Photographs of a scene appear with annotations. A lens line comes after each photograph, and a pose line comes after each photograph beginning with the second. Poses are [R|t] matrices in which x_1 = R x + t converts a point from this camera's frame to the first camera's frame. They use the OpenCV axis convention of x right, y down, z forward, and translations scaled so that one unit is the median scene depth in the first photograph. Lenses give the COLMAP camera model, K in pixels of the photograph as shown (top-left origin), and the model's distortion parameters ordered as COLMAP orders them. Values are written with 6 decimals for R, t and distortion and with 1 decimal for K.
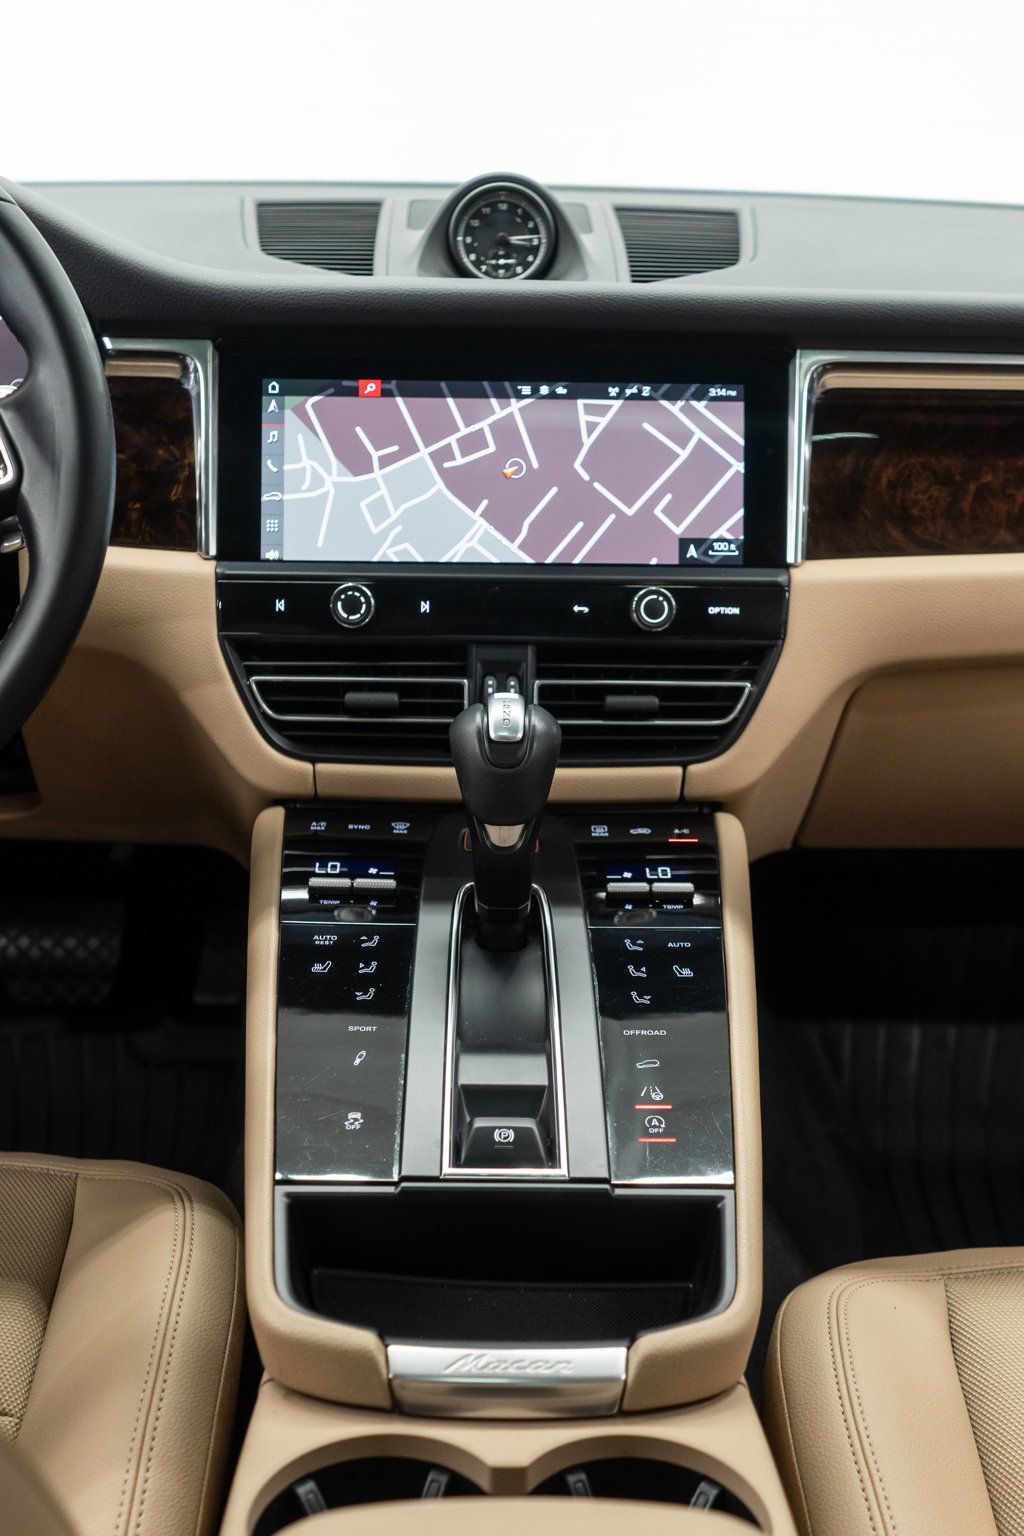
lens RADIAL K [[1820.5, 0, 513.2], [0, 1820.5, 768.1], [0, 0, 1]] dist [-0.023869, 0.000000]
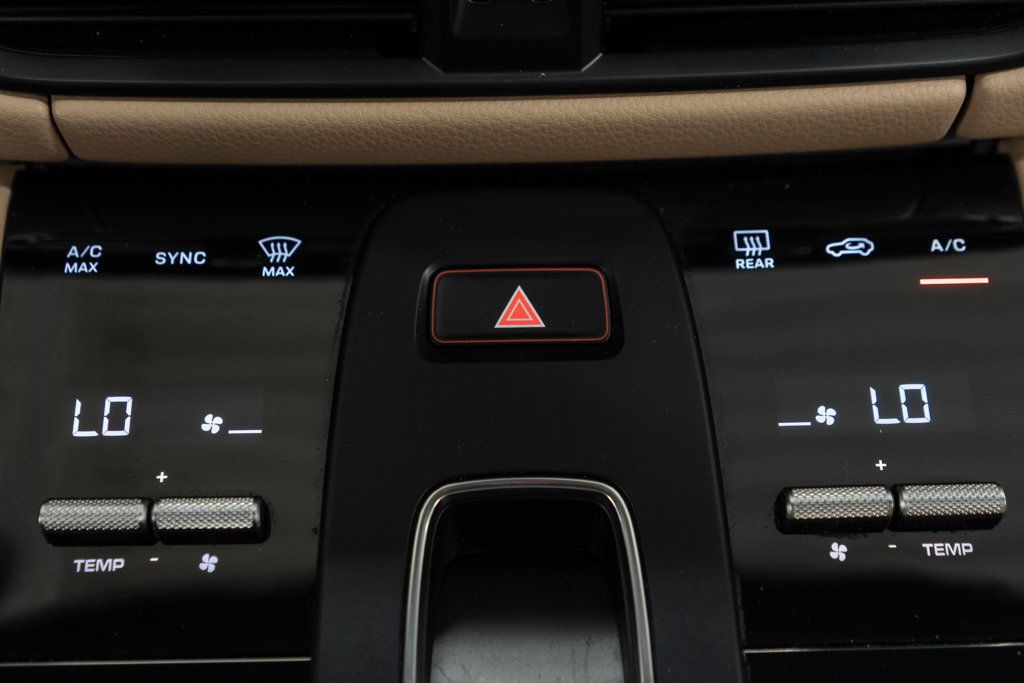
lens RADIAL K [[1213.7, 0, 510.3], [0, 1213.7, 341.9], [0, 0, 1]] dist [-0.023869, 0.000000]
pose [[0.999563, -0.014775, -0.025621, -0.001761], [0.027135, 0.802739, 0.595713, -0.127026], [0.011765, -0.596148, 0.802789, 0.828546]]
